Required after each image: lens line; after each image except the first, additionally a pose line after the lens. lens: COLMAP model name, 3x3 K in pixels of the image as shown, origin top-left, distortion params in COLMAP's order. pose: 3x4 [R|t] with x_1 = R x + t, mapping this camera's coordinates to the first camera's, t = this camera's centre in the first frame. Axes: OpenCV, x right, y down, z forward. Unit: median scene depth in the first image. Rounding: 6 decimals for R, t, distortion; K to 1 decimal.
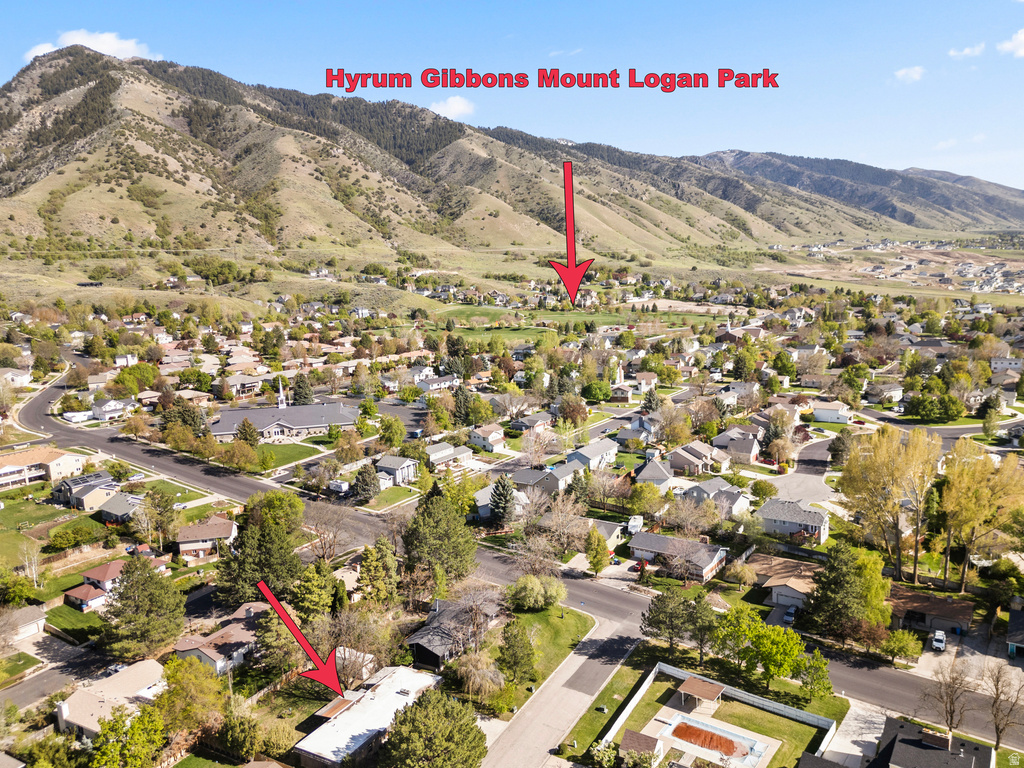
lens RADIAL K [[780.6, 0, 512.0], [0, 780.6, 384.0], [0, 0, 1]] dist [0.077542, -0.074354]
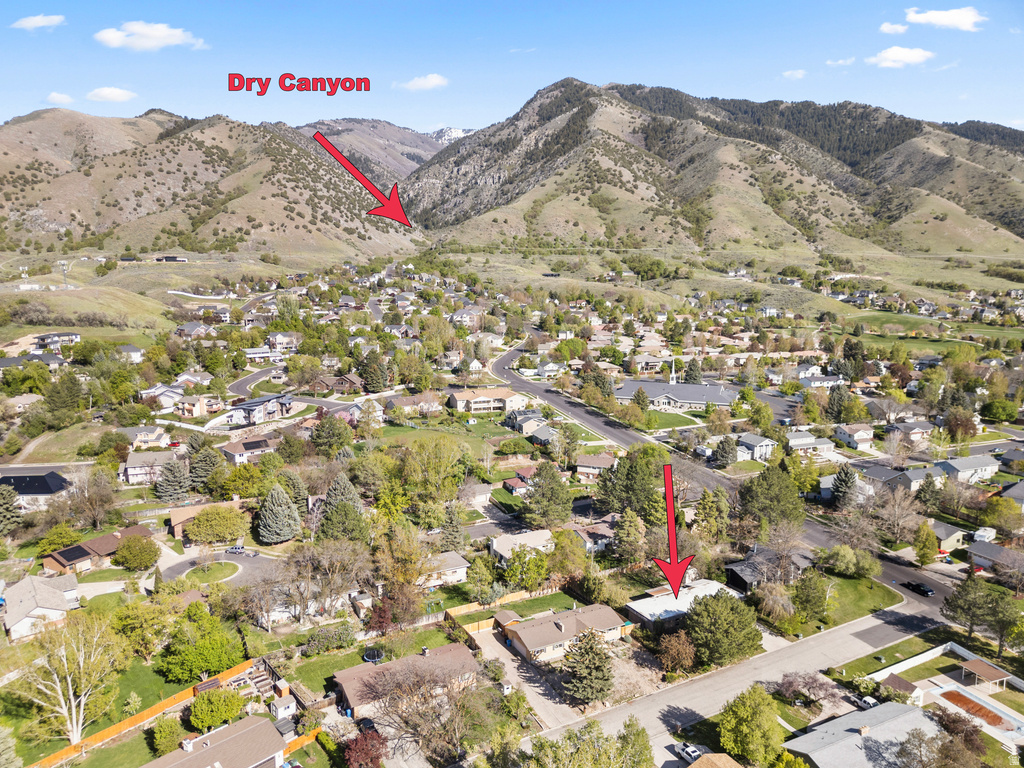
lens RADIAL K [[780.6, 0, 512.0], [0, 780.6, 384.0], [0, 0, 1]] dist [0.077542, -0.074354]
pose [[0.854682, 0.120516, -0.504971, 0.072727], [-0.119166, 0.992253, 0.035116, 0.012011], [0.505291, 0.030162, 0.862422, -0.113090]]
